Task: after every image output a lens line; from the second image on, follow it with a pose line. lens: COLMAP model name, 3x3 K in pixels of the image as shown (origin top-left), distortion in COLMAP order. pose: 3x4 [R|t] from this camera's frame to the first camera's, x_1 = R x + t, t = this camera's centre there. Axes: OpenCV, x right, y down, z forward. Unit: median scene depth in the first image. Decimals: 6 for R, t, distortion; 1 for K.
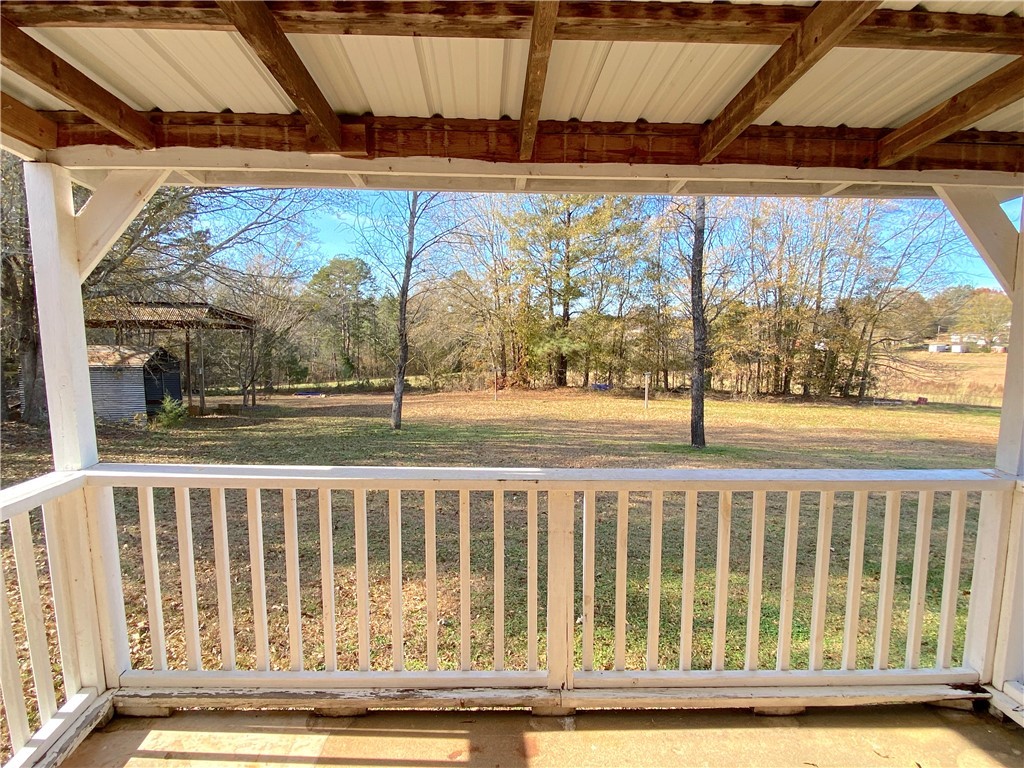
lens RADIAL K [[547.8, 0, 503.4], [0, 547.8, 386.4], [0, 0, 1]] dist [0.041449, -0.037500]
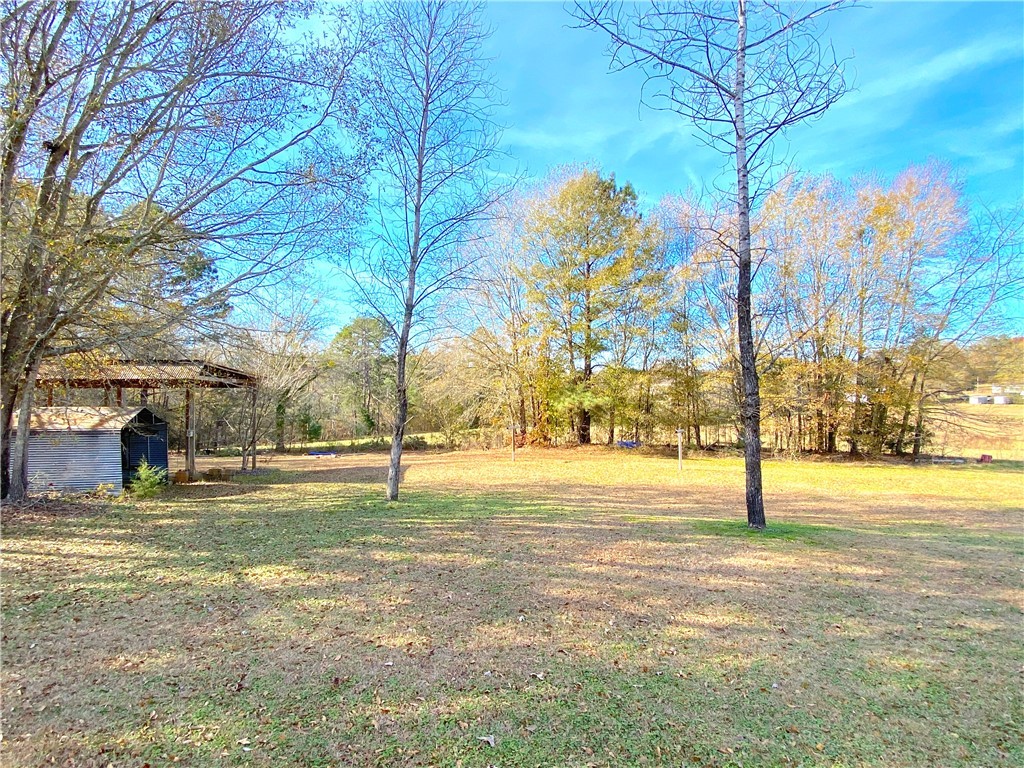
lens RADIAL K [[539.5, 0, 500.8], [0, 539.5, 383.6], [0, 0, 1]] dist [0.037064, -0.032021]
pose [[0.998824, -0.010661, -0.047289, 0.015415], [0.005630, 0.994426, -0.105282, -0.013002], [0.048148, 0.104892, 0.993317, 0.132620]]
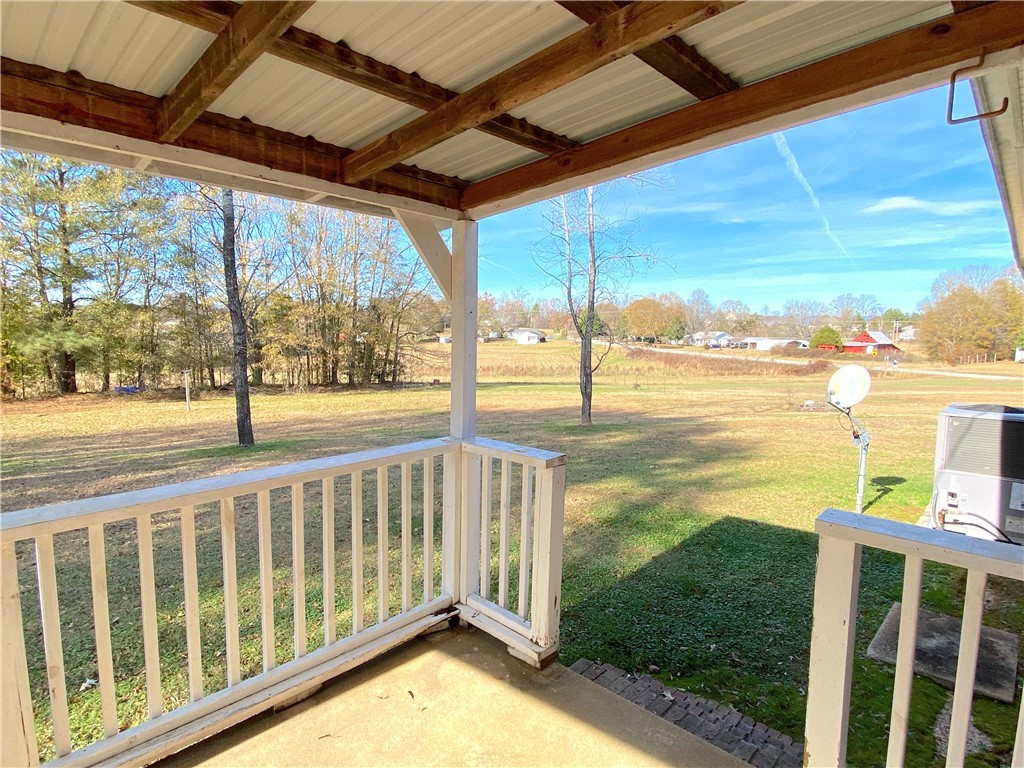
lens RADIAL K [[547.8, 0, 503.4], [0, 547.8, 386.4], [0, 0, 1]] dist [0.041449, -0.037500]
pose [[0.718806, -0.070047, 0.691673, 0.012990], [0.061774, 0.997411, 0.036812, -0.000934], [-0.692460, 0.016267, 0.721272, -0.002617]]
